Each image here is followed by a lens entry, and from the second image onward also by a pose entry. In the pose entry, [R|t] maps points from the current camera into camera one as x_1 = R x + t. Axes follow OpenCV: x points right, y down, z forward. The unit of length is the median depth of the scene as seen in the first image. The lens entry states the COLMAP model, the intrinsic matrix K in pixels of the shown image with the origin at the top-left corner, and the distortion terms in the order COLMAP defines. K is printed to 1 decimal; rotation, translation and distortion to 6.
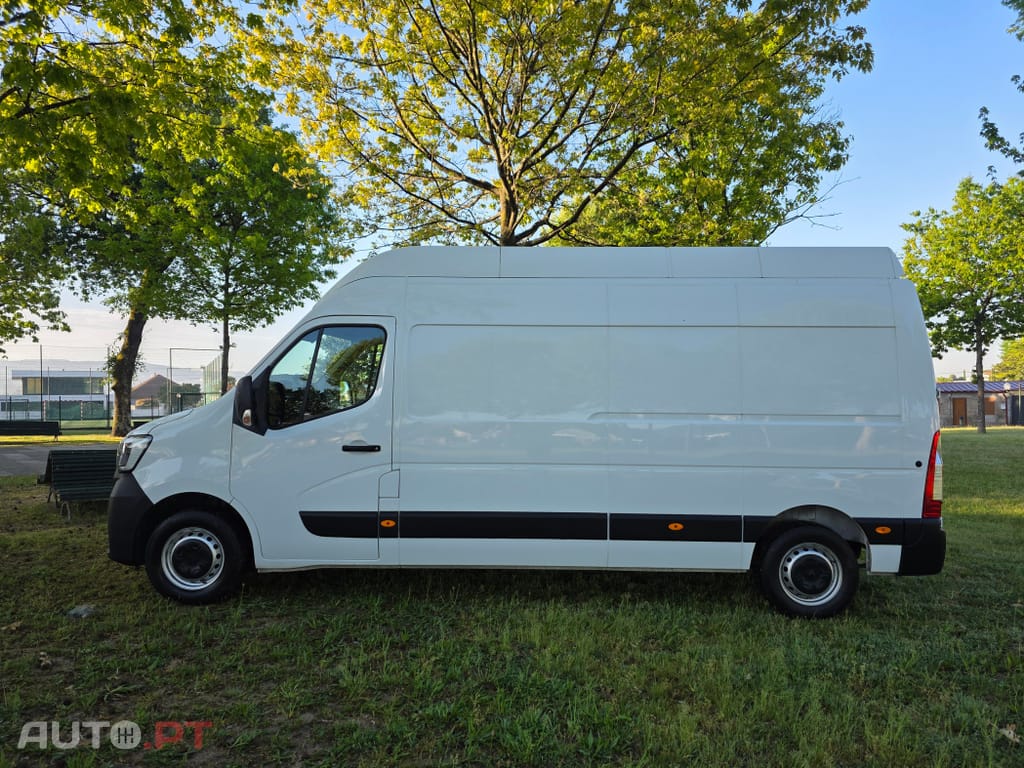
lens RADIAL K [[686.2, 0, 518.4], [0, 686.2, 389.4], [0, 0, 1]] dist [0.070552, -0.059383]
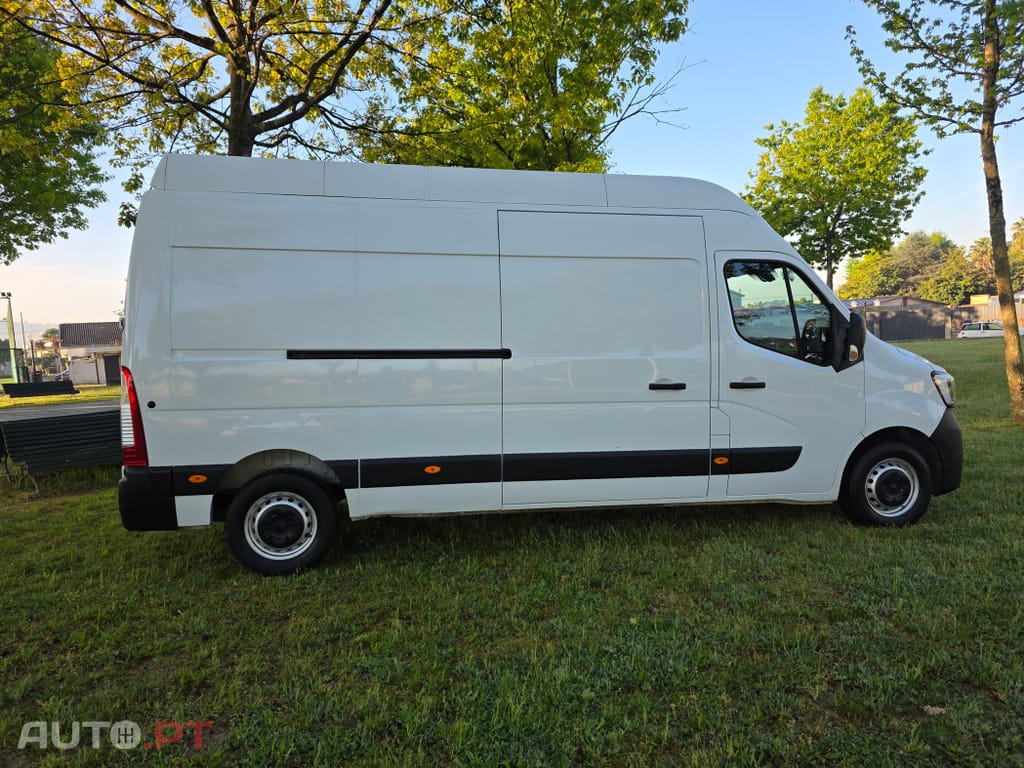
lens RADIAL K [[684.6, 0, 516.1], [0, 684.6, 383.4], [0, 0, 1]] dist [0.066230, -0.057662]
pose [[0.985803, -0.058173, 0.157508, 0.055181], [0.045074, 0.995318, 0.085499, 0.002319], [-0.161744, -0.077186, 0.983810, 0.091066]]
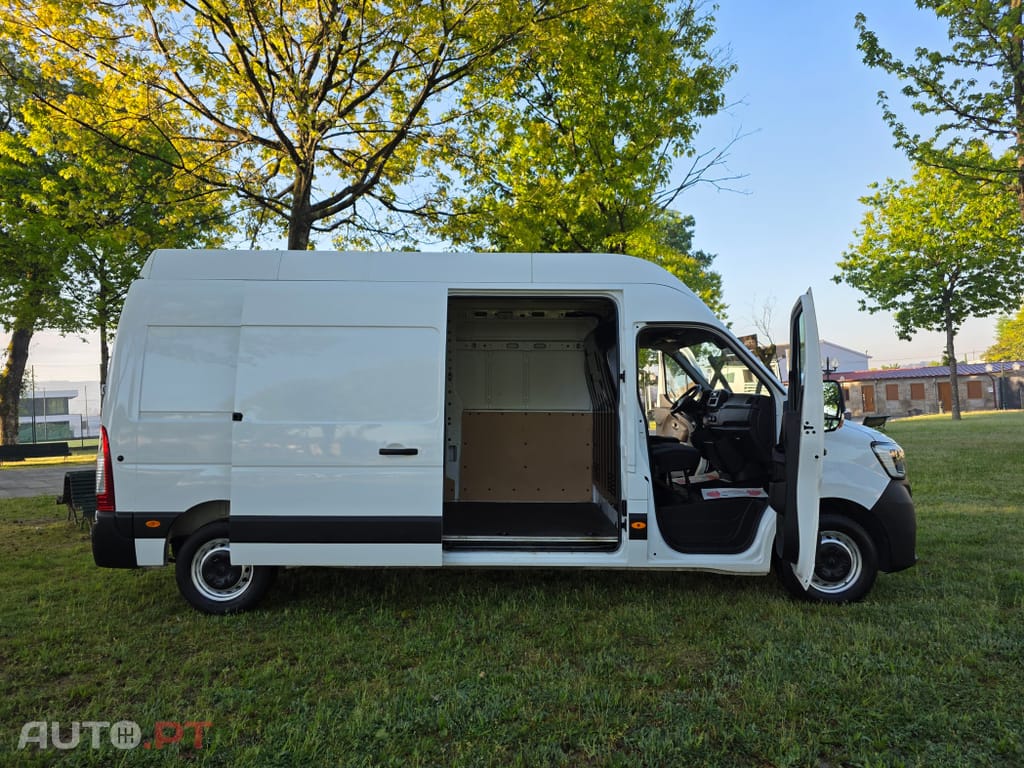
lens RADIAL K [[684.6, 0, 516.1], [0, 684.6, 383.4], [0, 0, 1]] dist [0.066230, -0.057662]
pose [[0.999113, -0.040685, -0.010859, 0.096787], [0.040552, 0.999103, -0.012225, 0.003108], [0.011346, 0.011774, 0.999866, 0.077102]]
